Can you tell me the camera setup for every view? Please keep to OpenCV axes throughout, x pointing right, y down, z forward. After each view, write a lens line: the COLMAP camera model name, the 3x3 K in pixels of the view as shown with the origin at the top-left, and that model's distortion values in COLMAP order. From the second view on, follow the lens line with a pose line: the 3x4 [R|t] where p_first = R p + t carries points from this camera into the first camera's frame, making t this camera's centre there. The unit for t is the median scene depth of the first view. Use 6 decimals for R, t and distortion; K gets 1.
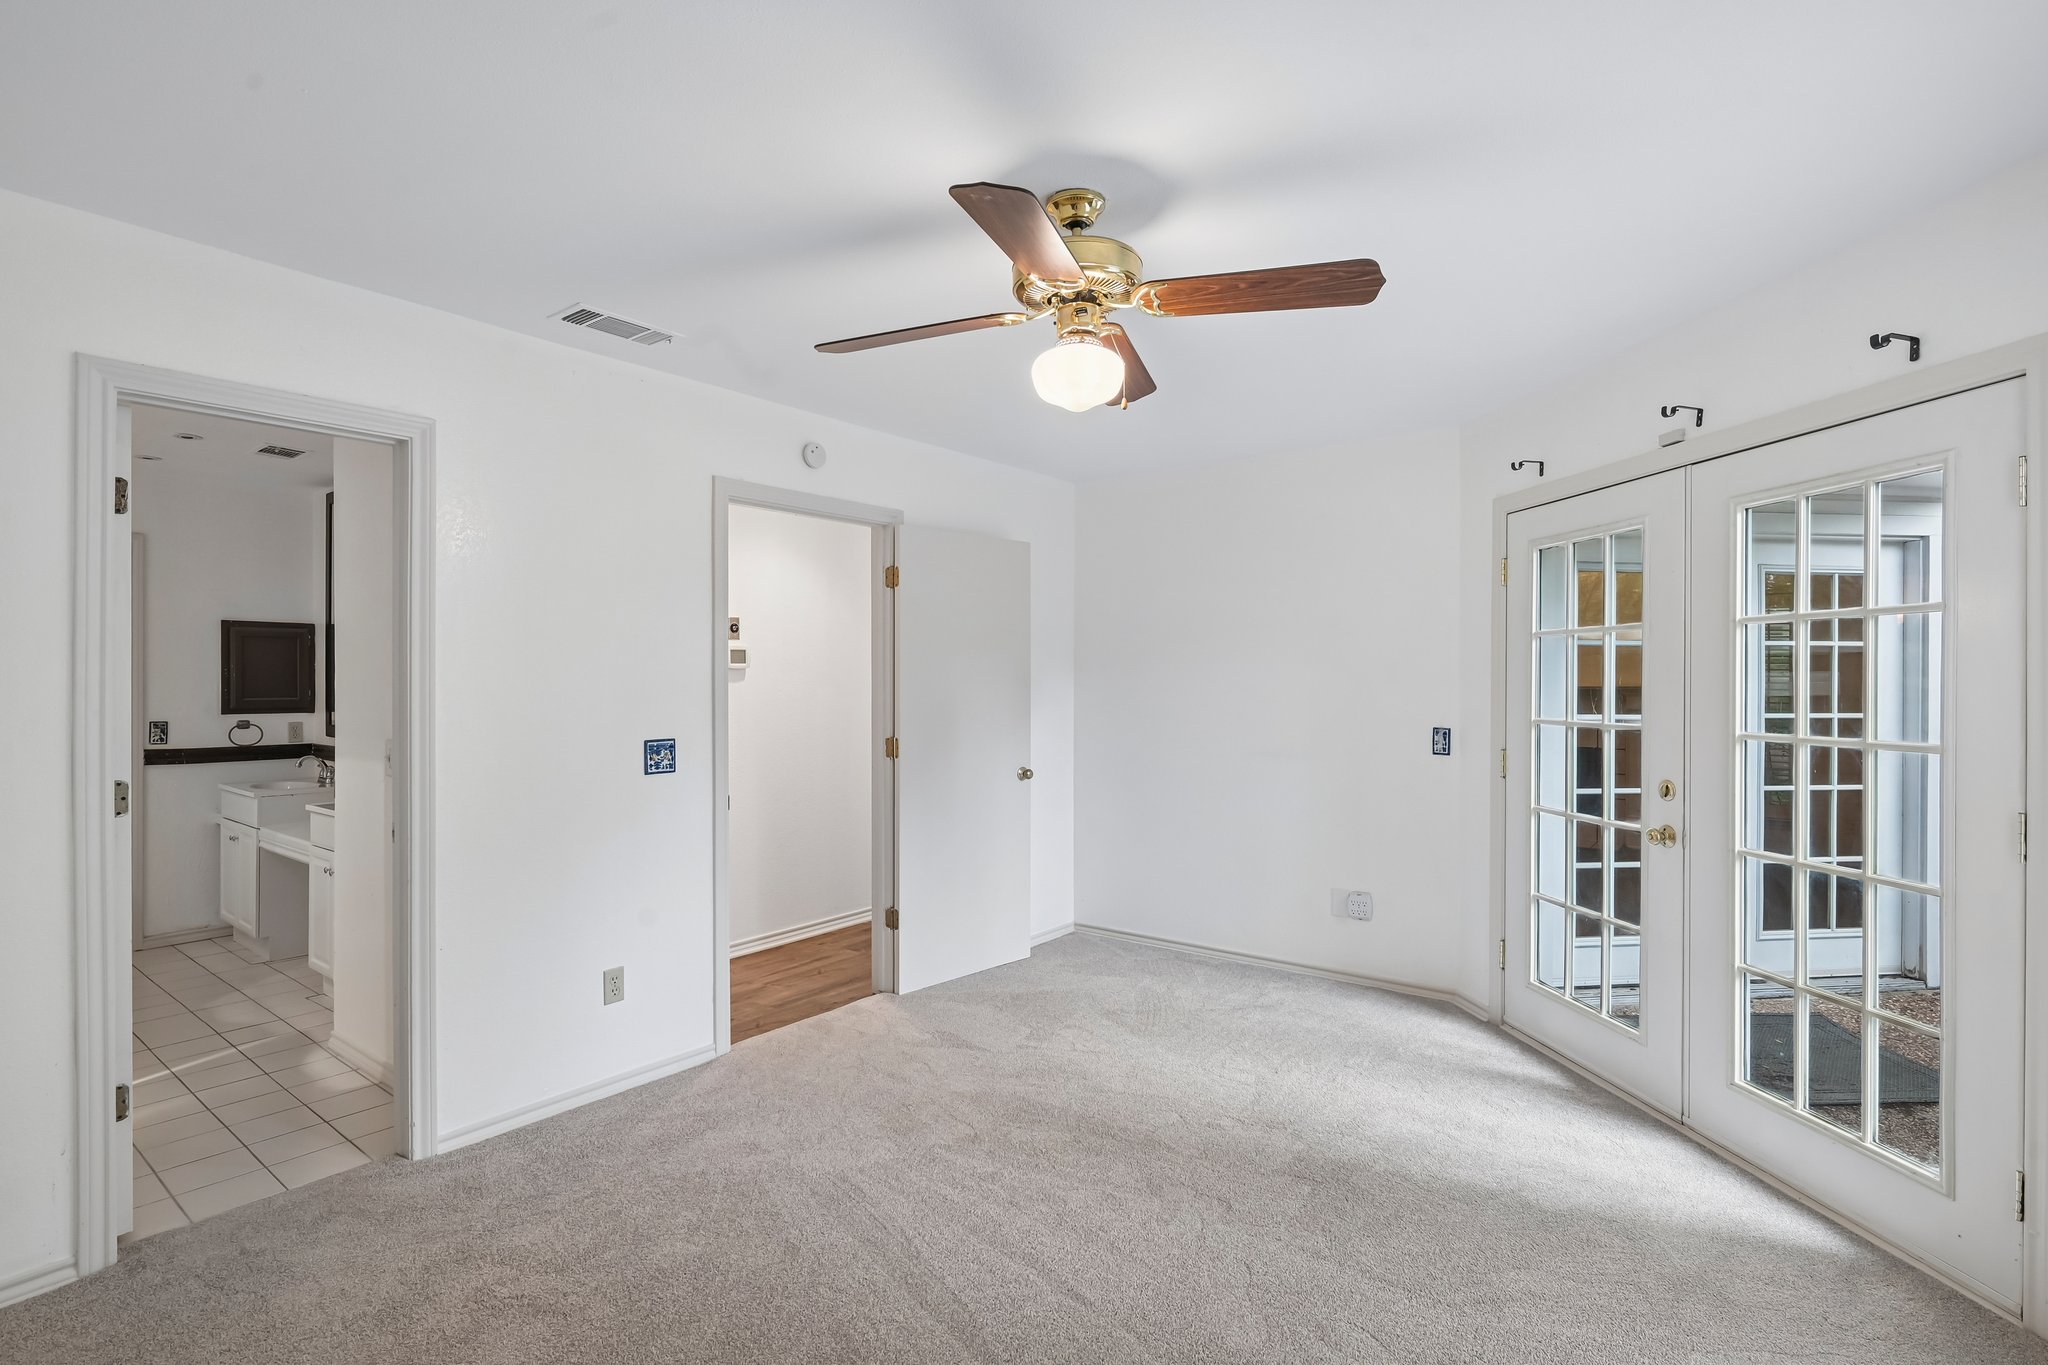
lens RADIAL K [[994.2, 0, 1037.5], [0, 994.2, 679.7], [0, 0, 1]] dist [-0.001319, 0.000466]
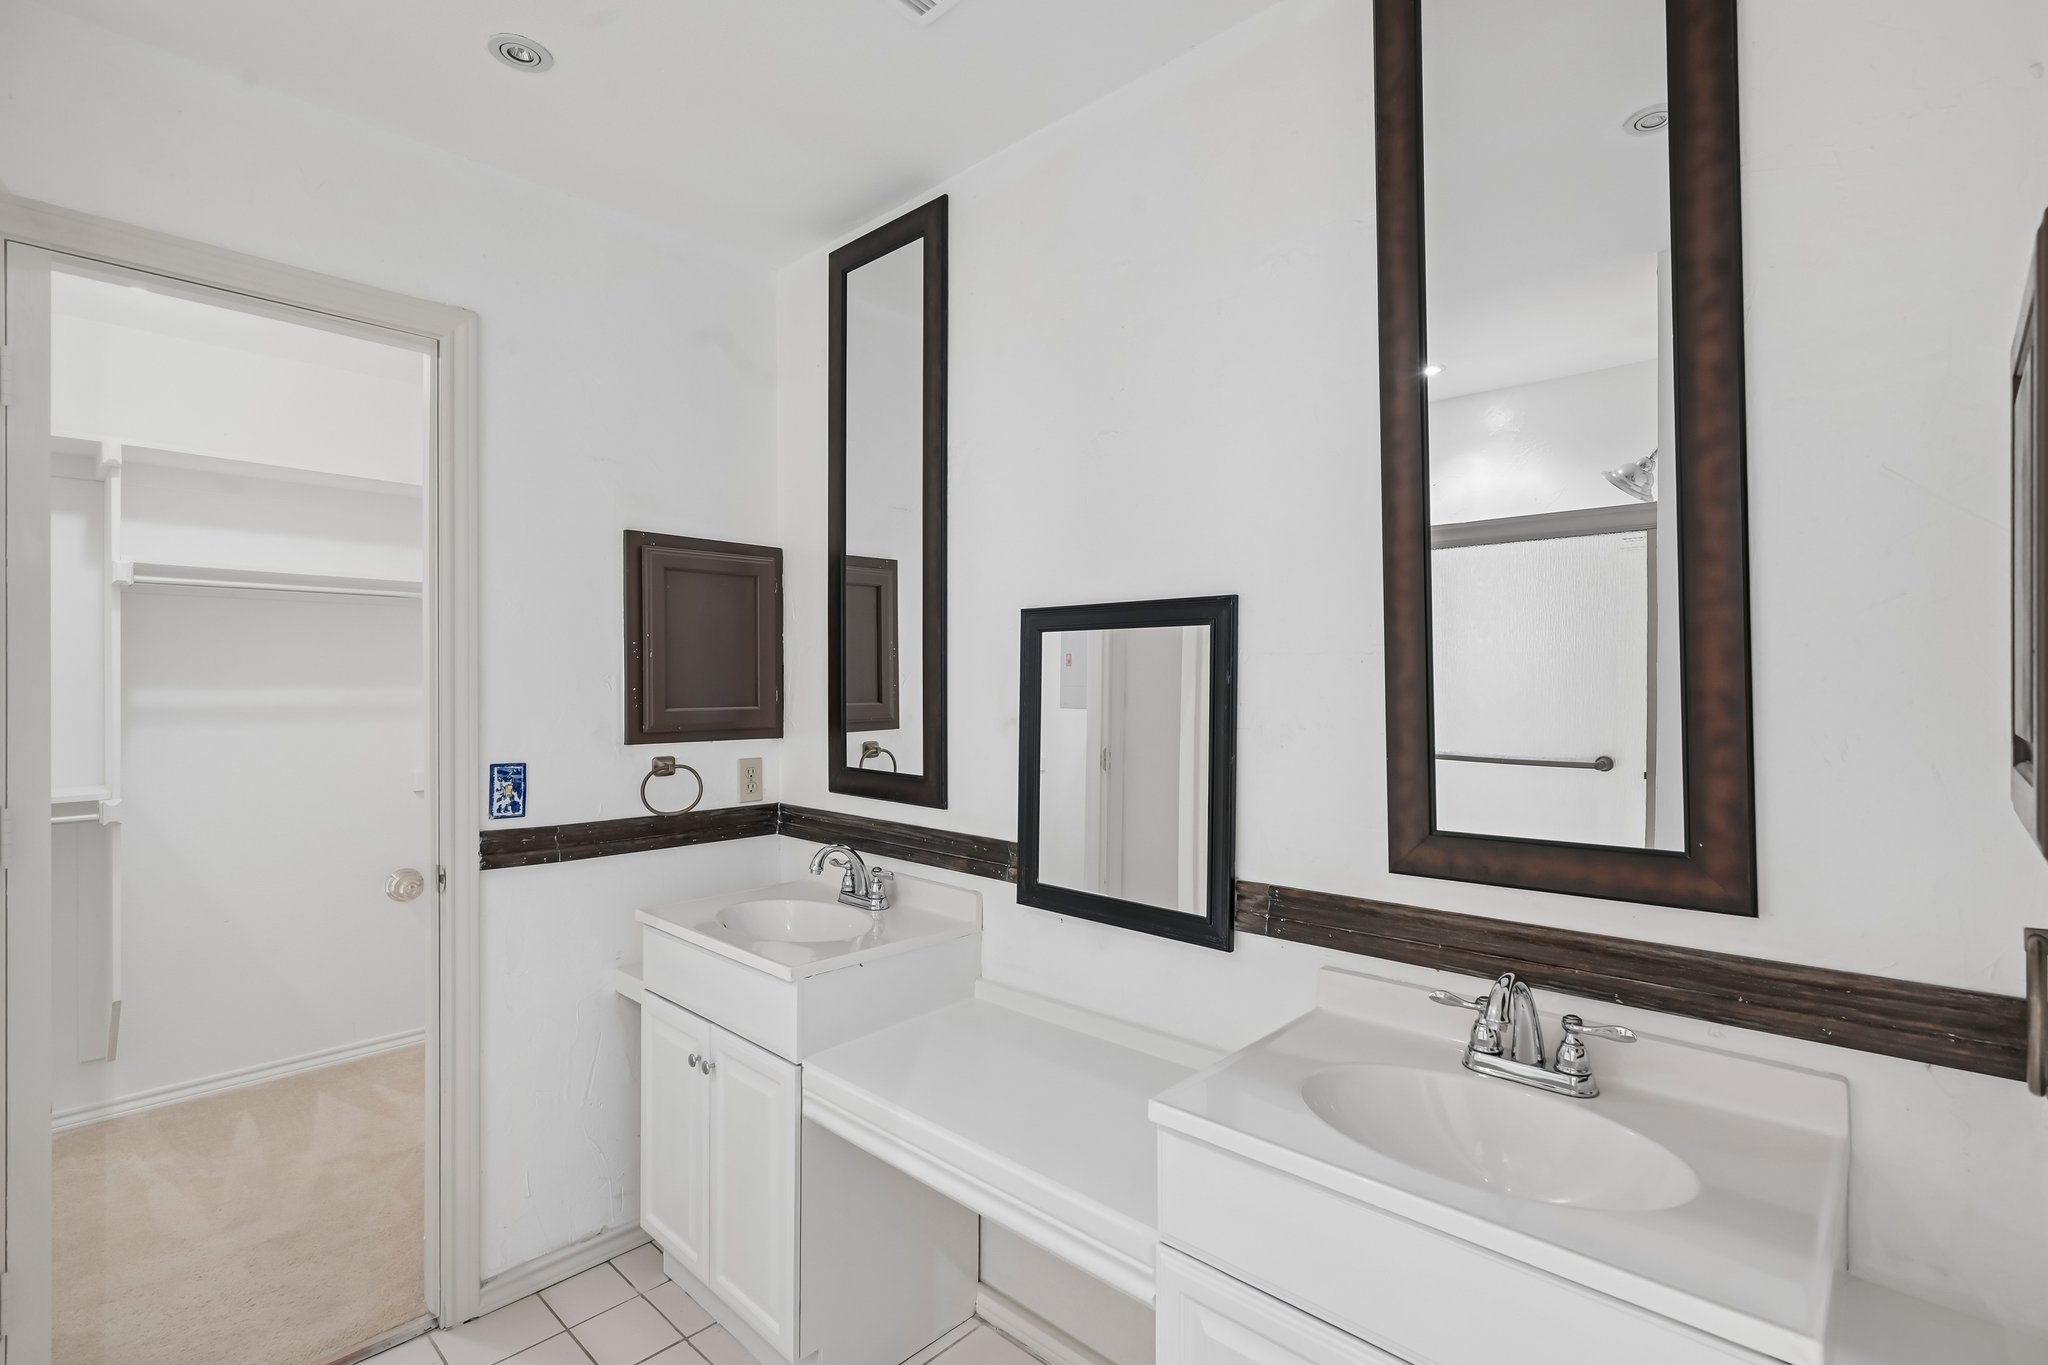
lens RADIAL K [[949.7, 0, 1029.3], [0, 949.7, 684.8], [0, 0, 1]] dist [0.001954, 0.001482]
pose [[0.997285, 0.007314, -0.073277, -0.625071], [-0.006582, 0.999926, 0.010226, 0.002809], [0.073346, -0.009716, 0.997259, 0.604715]]
